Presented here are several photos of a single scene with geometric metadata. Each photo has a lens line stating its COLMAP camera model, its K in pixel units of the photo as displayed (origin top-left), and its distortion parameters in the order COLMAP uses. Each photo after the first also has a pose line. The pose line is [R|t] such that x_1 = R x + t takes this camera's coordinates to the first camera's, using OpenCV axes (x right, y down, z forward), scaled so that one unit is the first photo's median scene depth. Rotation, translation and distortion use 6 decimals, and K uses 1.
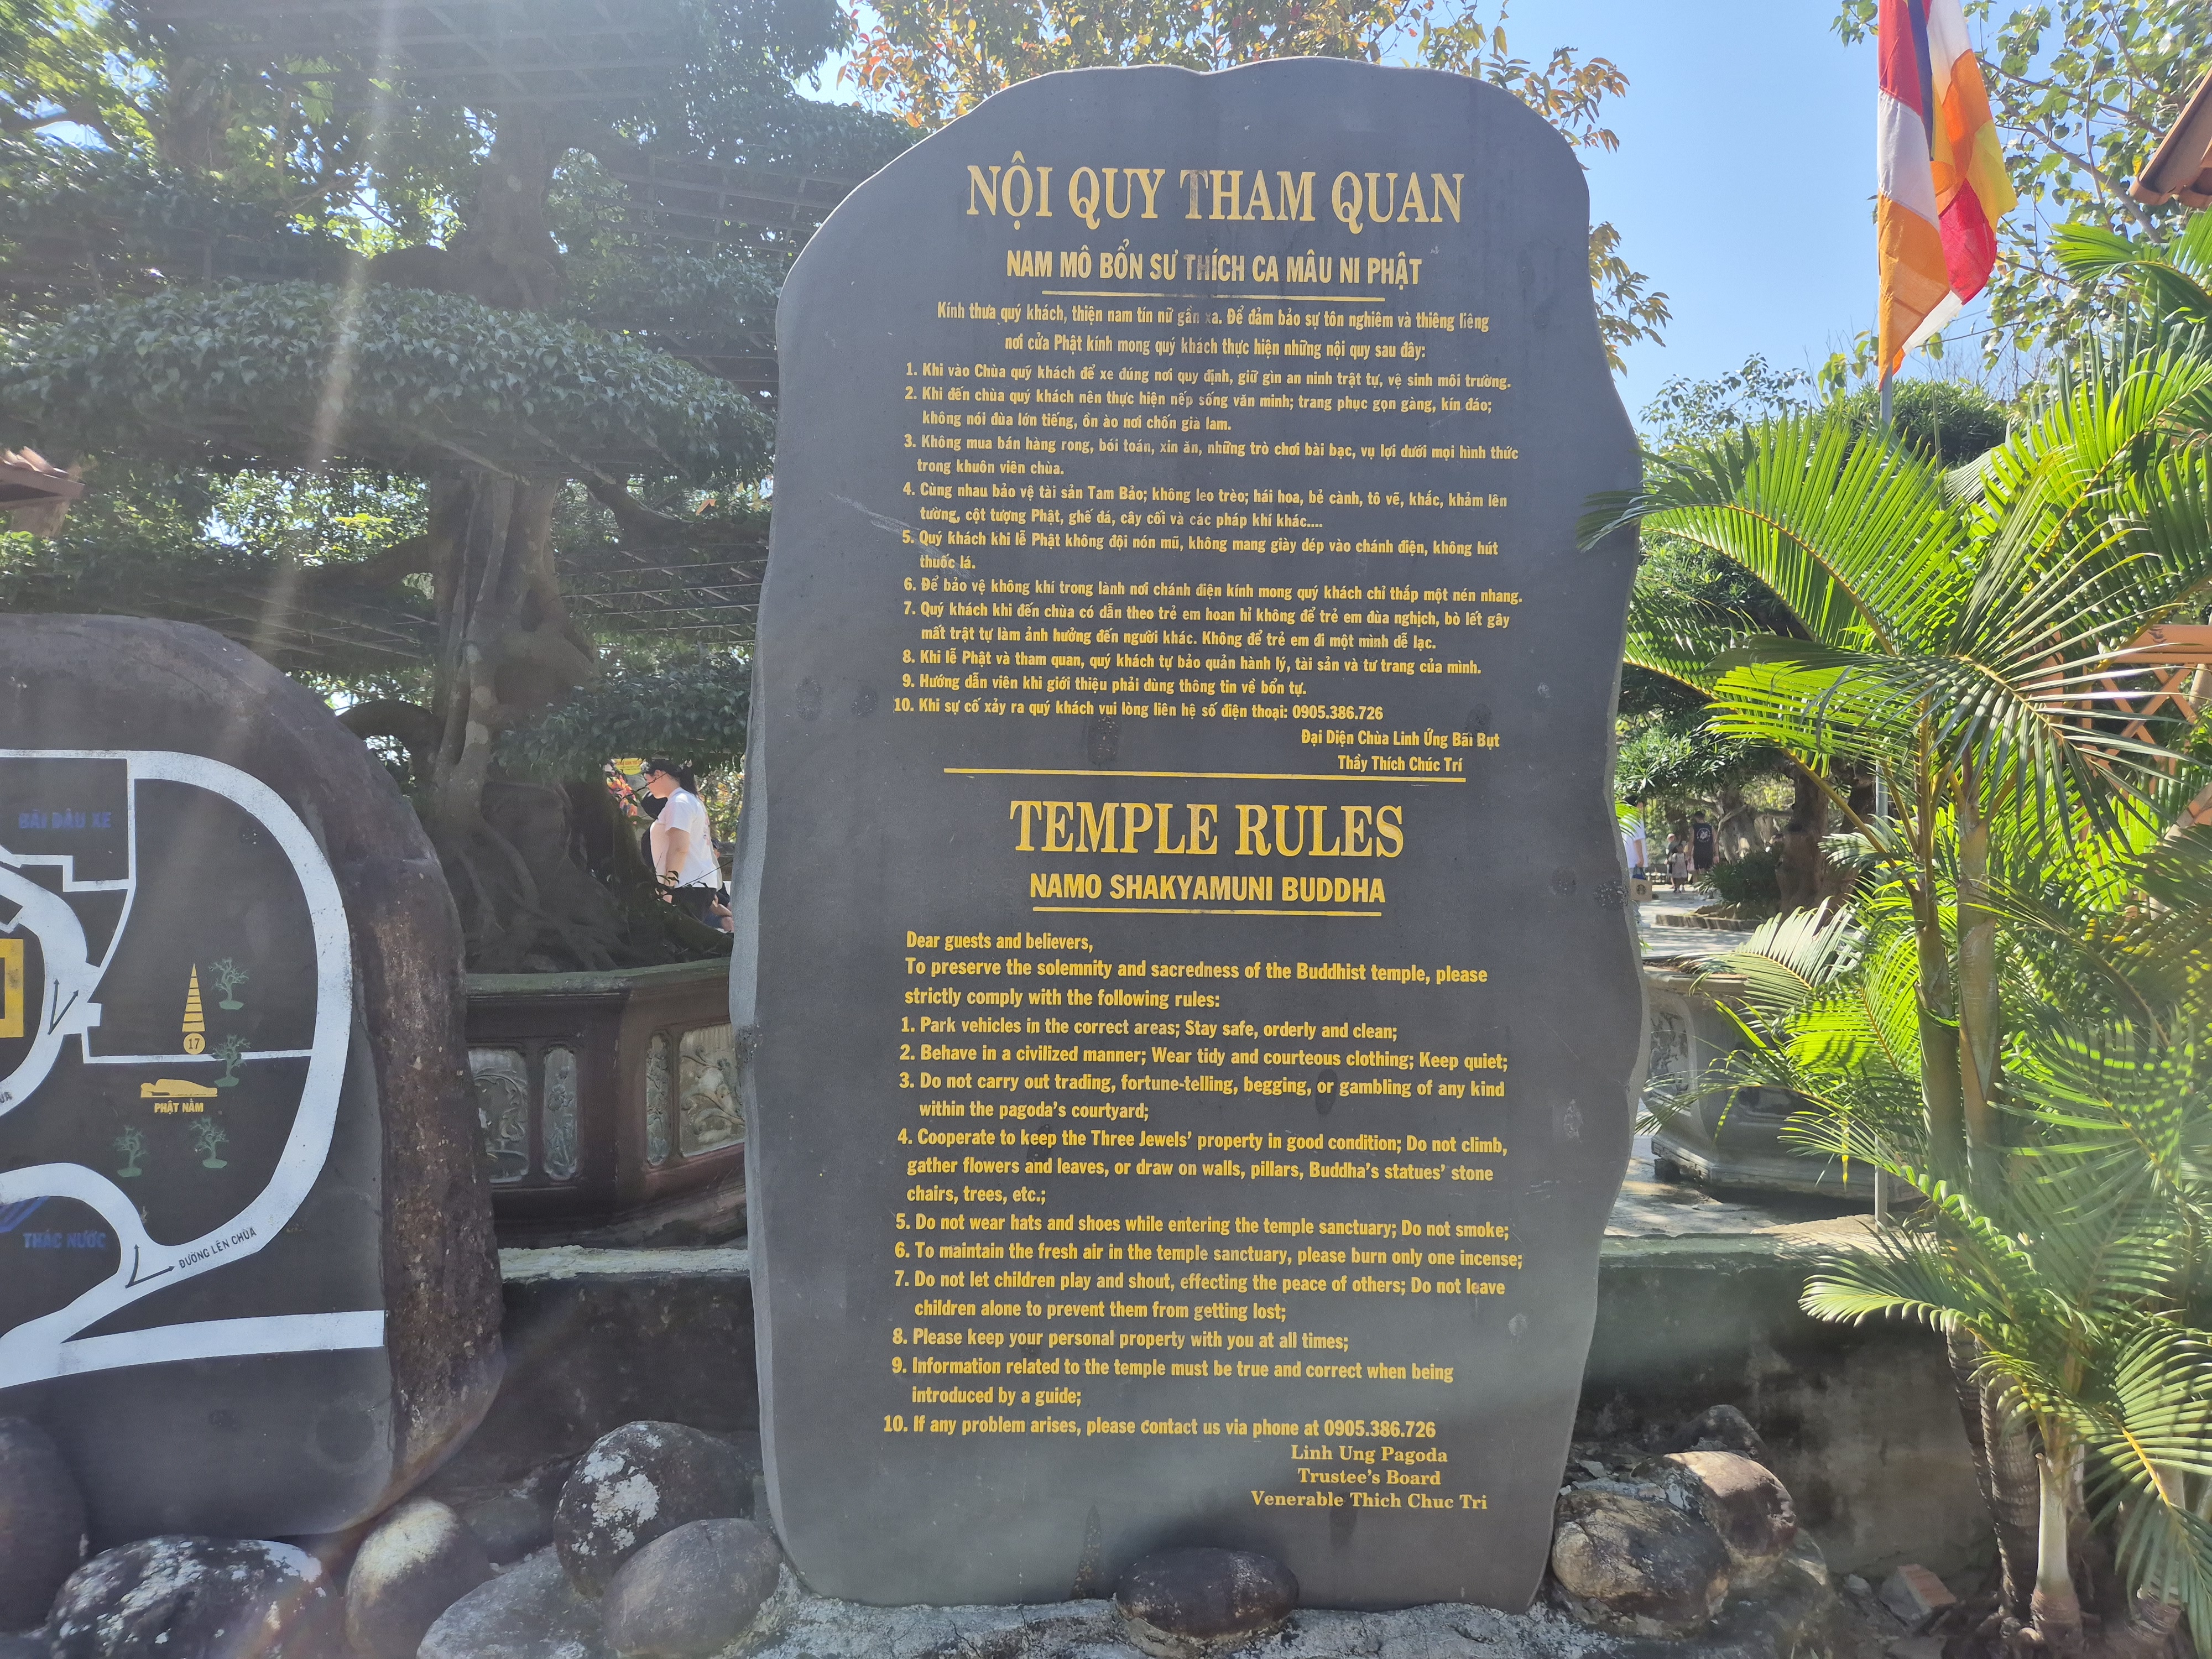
lens RADIAL K [[1484.9, 0, 1113.6], [0, 1484.9, 843.3], [0, 0, 1]] dist [0.043323, -0.006595]
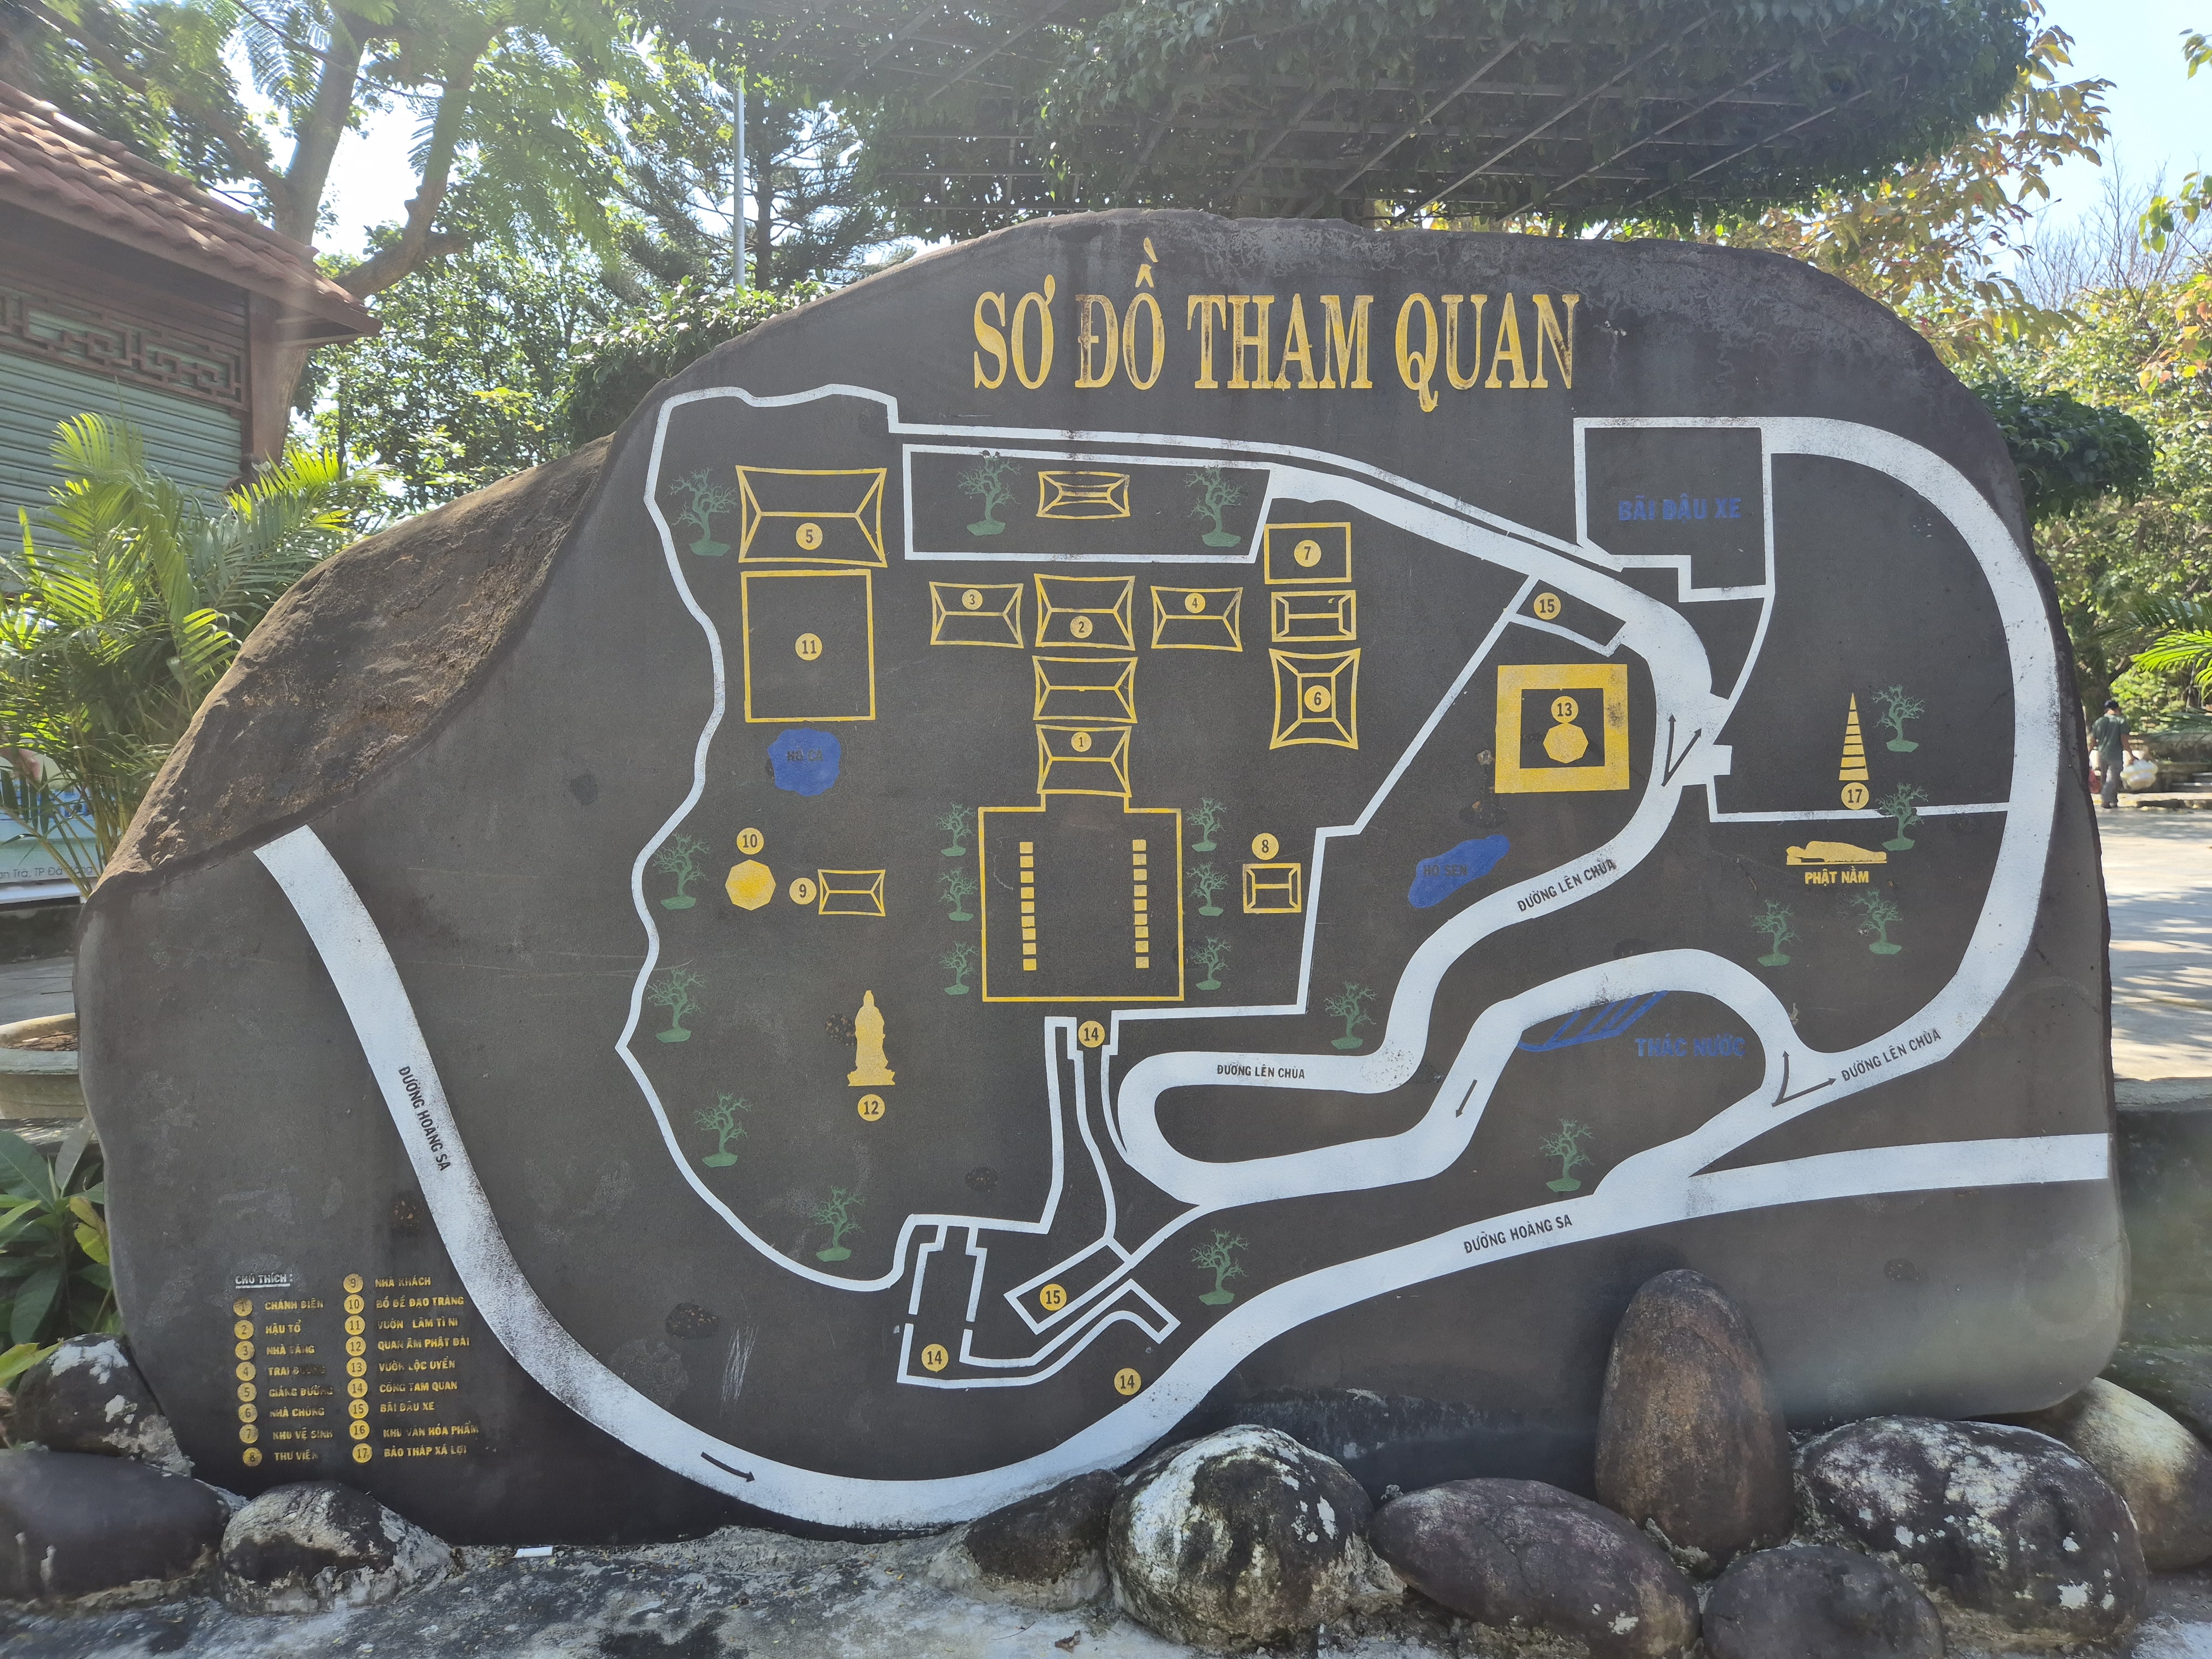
lens RADIAL K [[1484.9, 0, 1101.7], [0, 1484.9, 819.6], [0, 0, 1]] dist [0.043323, -0.006595]
pose [[0.998582, -0.008760, 0.052511, -1.037005], [0.006639, 0.999161, 0.040423, 0.111178], [-0.052821, -0.040017, 0.997802, 0.248288]]
